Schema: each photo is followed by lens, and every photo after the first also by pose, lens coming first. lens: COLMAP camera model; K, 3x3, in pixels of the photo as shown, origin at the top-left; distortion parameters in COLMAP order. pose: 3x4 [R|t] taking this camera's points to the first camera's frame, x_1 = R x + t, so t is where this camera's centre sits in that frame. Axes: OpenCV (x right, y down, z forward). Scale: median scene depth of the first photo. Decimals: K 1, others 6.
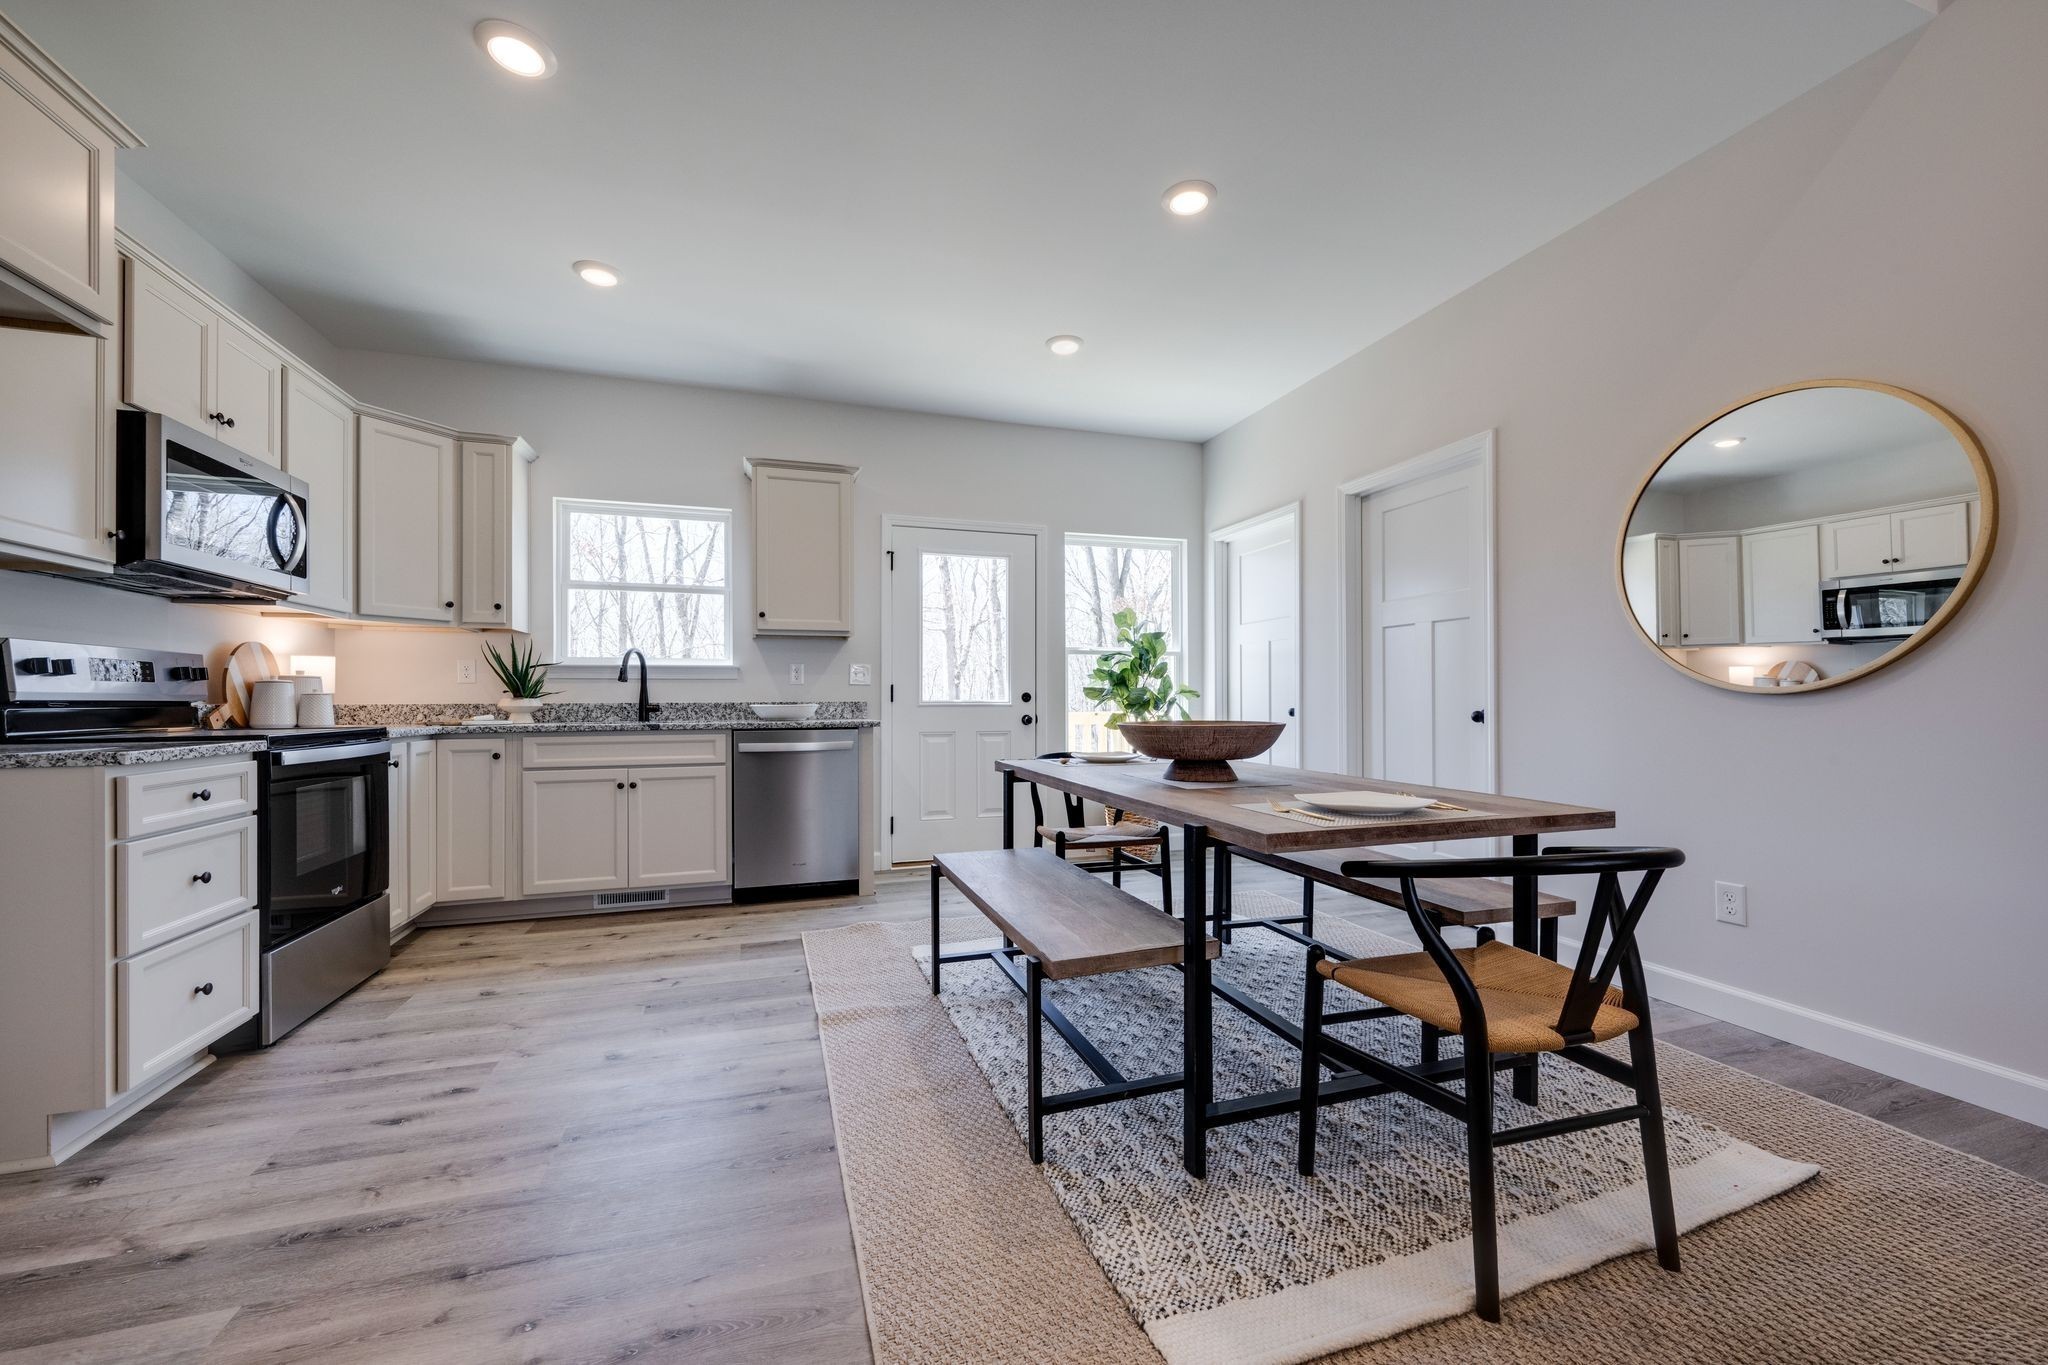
lens RADIAL K [[807.3, 0, 1035.4], [0, 807.3, 695.9], [0, 0, 1]] dist [0.001233, -0.000282]
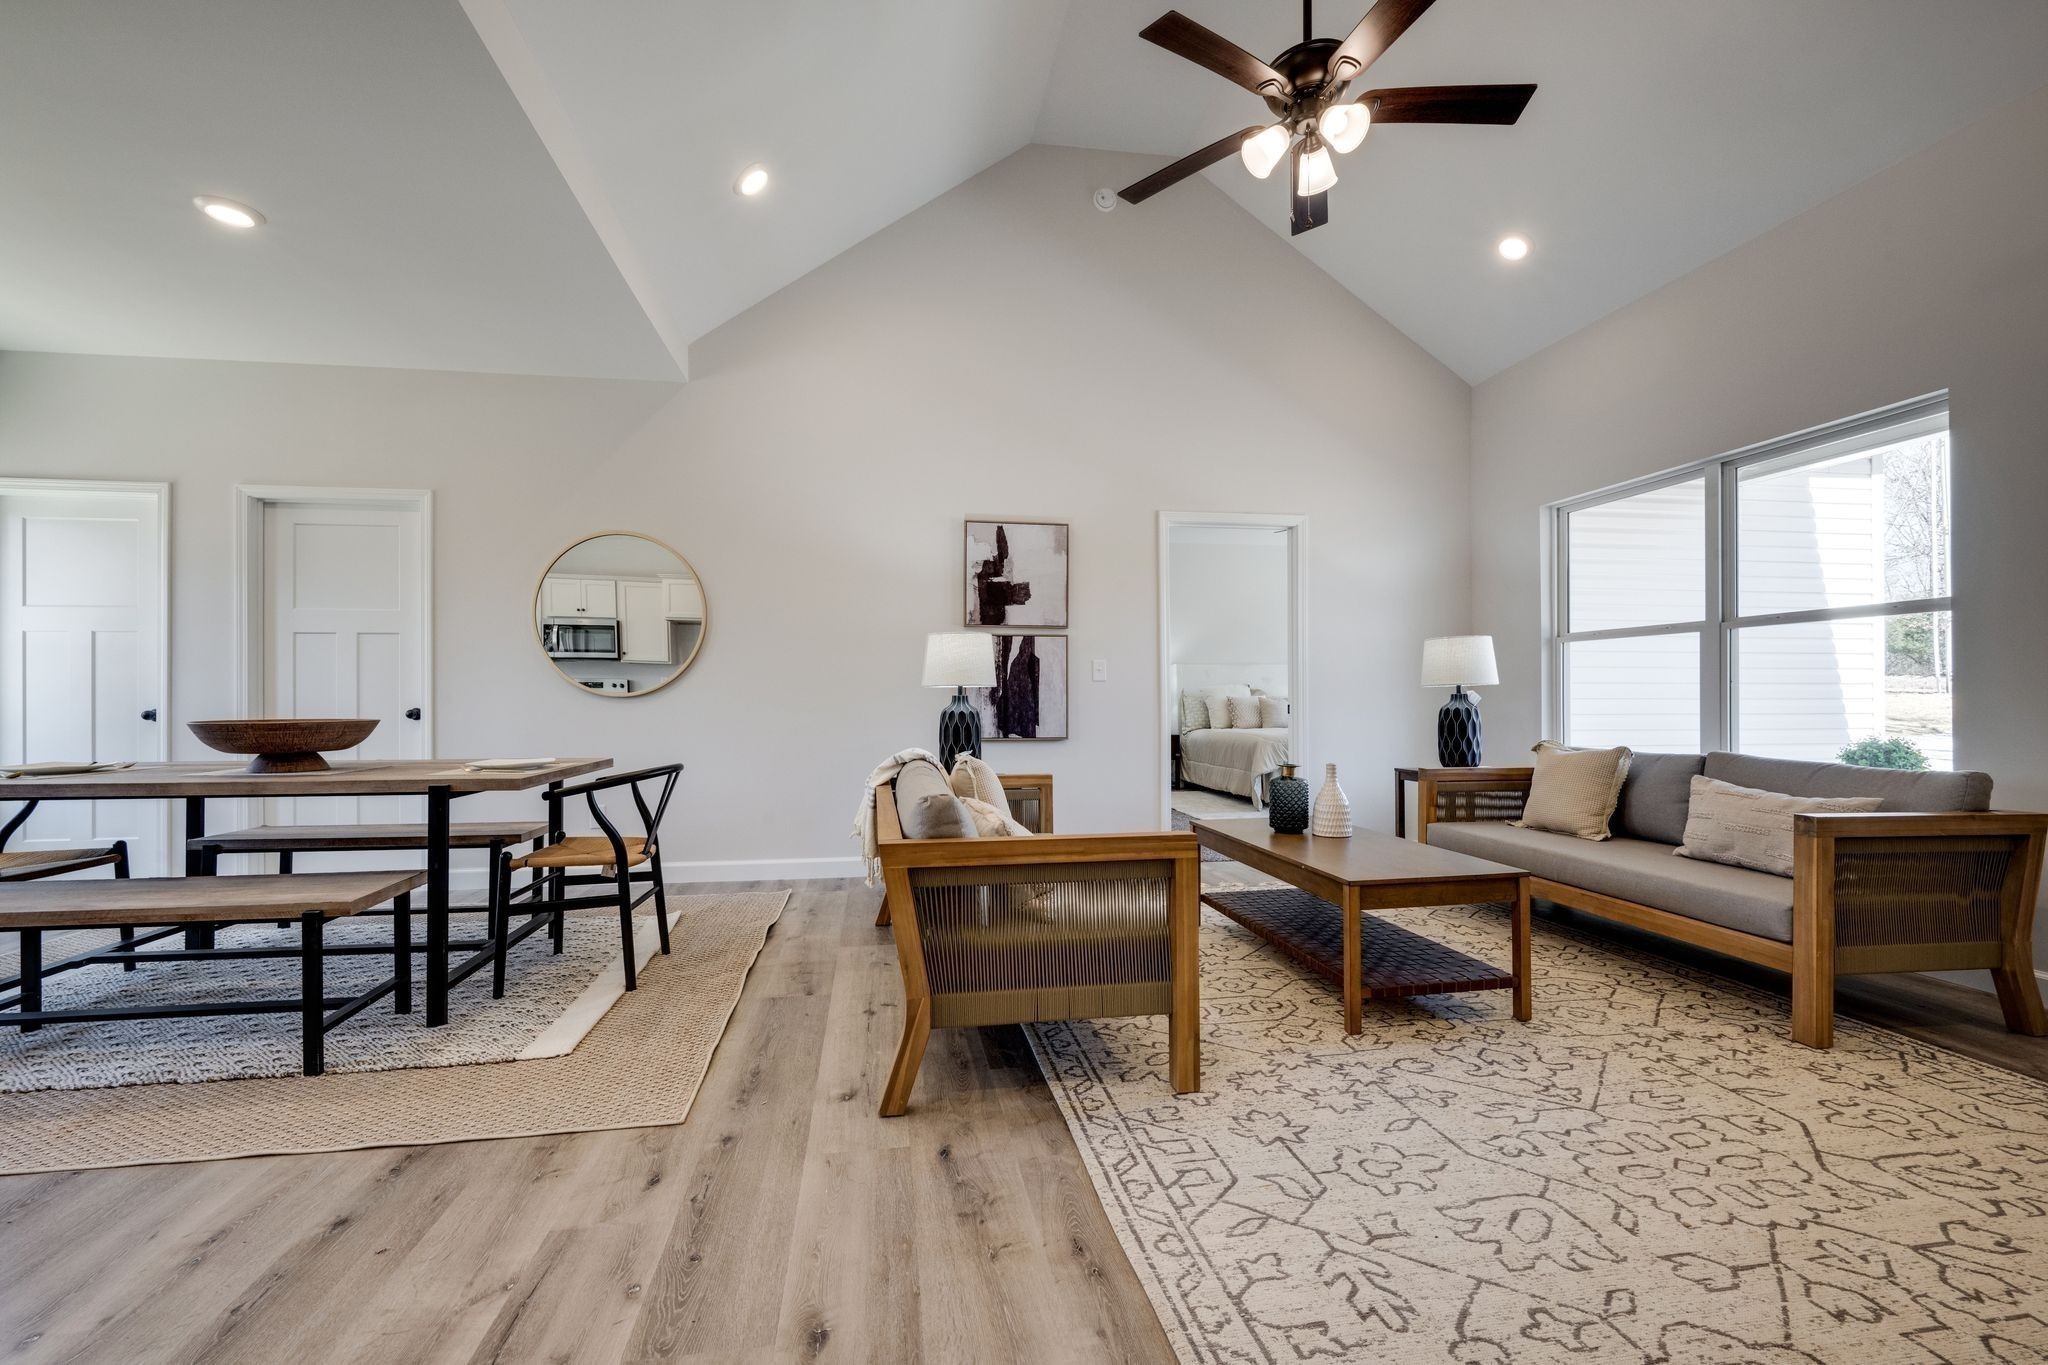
lens RADIAL K [[844.0, 0, 1010.2], [0, 844.0, 696.6], [0, 0, 1]] dist [-0.004105, -0.000355]
pose [[0.189426, 0.003462, 0.981889, -0.692594], [-0.003331, 0.999990, -0.002883, -0.000500], [-0.981889, -0.002725, 0.189436, -0.194964]]
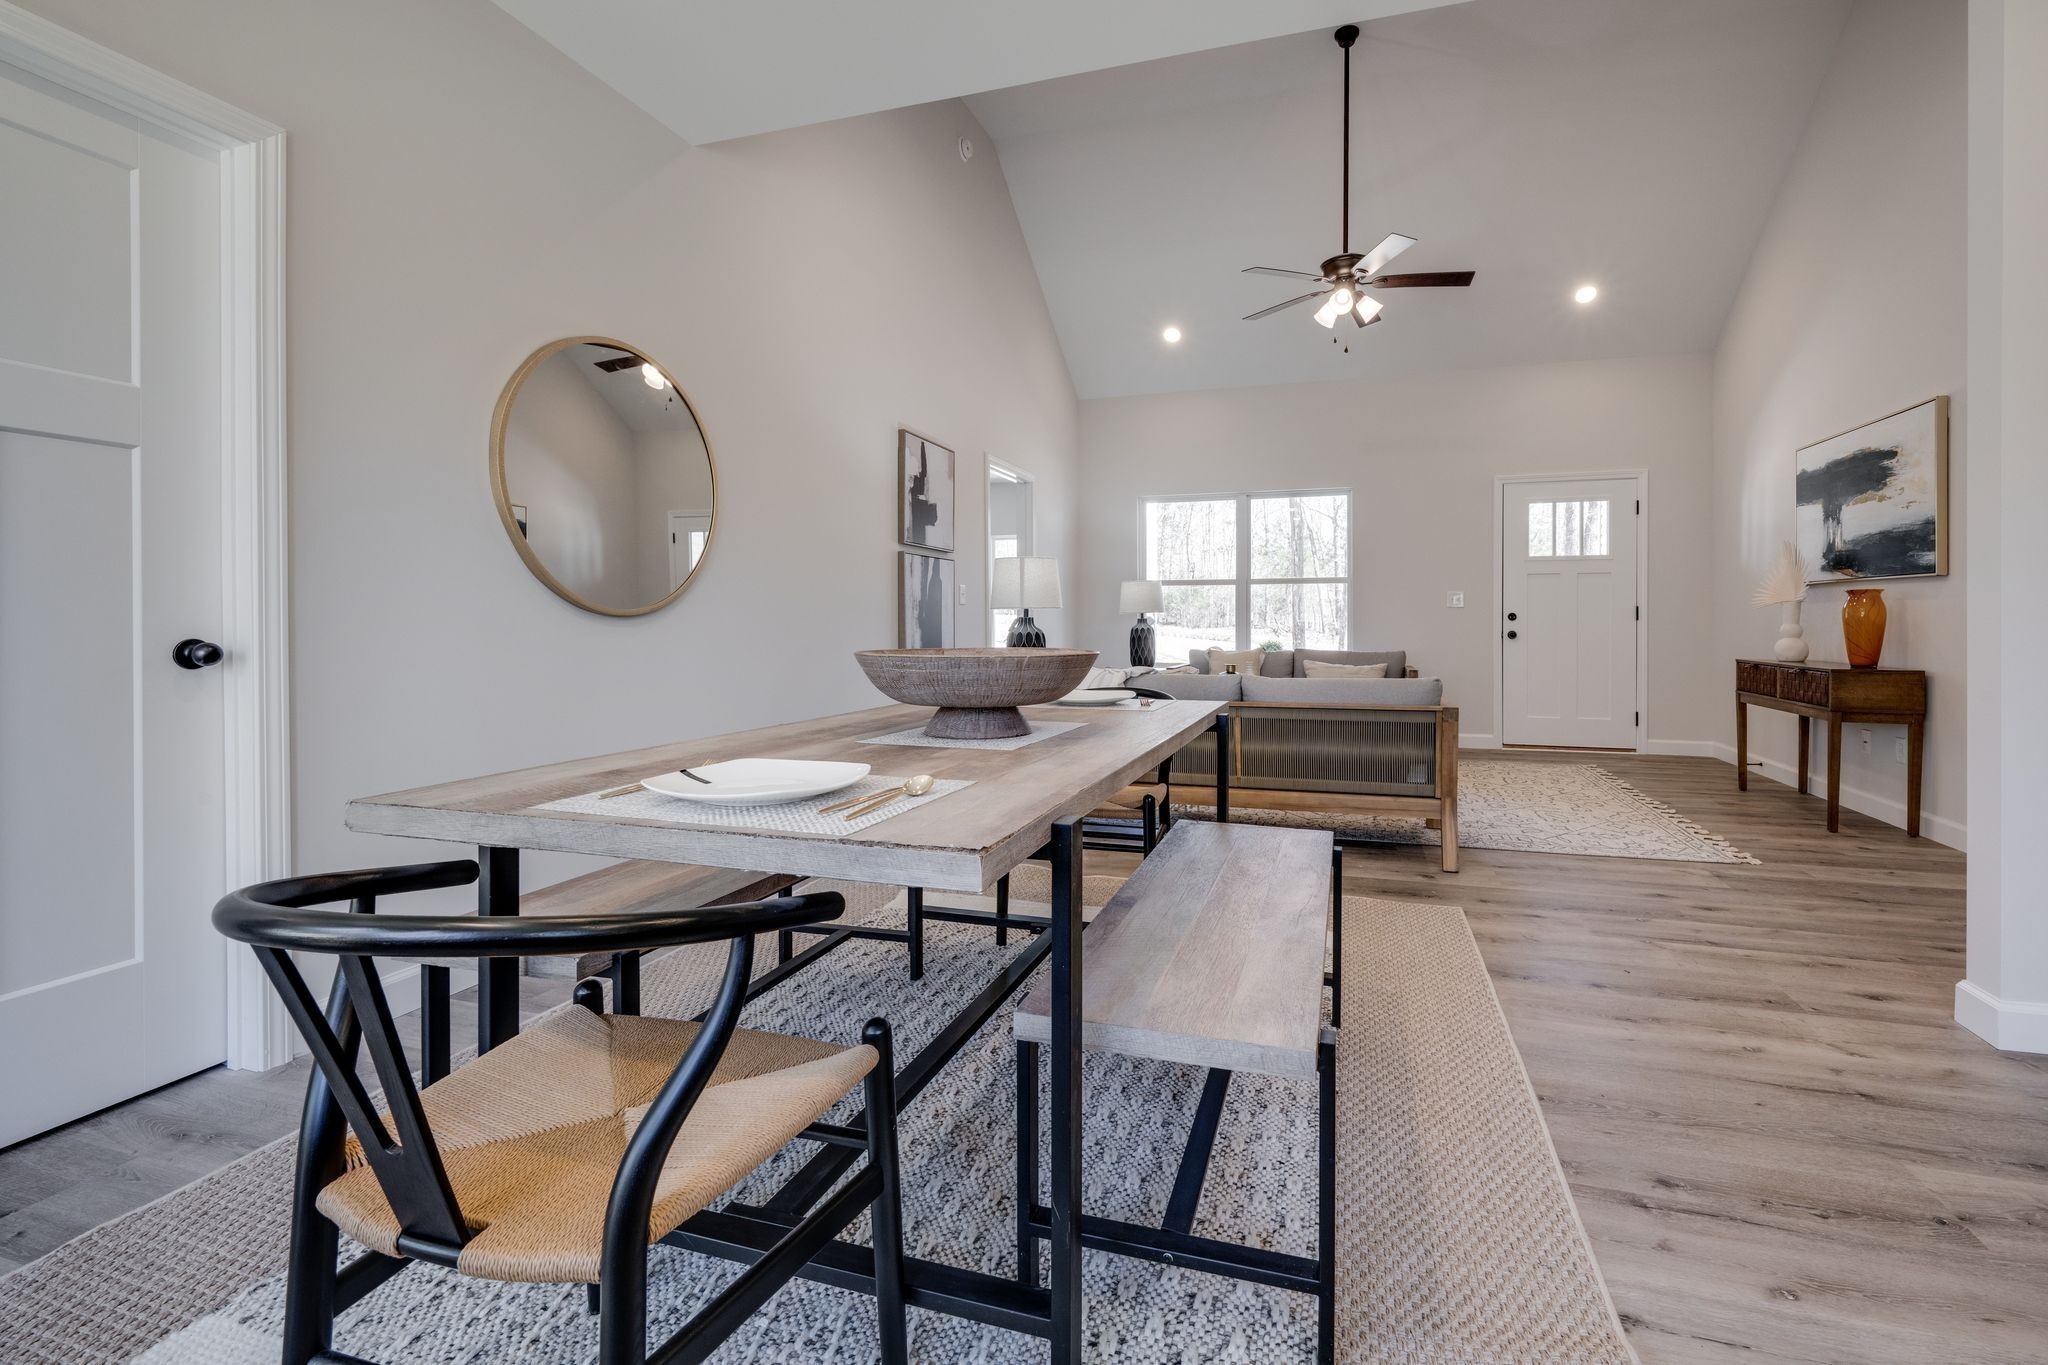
lens RADIAL K [[870.8, 0, 1092.5], [0, 870.8, 626.1], [0, 0, 1]] dist [-0.001092, -0.000382]
pose [[-0.809610, -0.000328, 0.586969, -0.279502], [-0.001022, 0.999999, -0.000850, 0.011715], [-0.586968, -0.001288, -0.809609, 1.390492]]
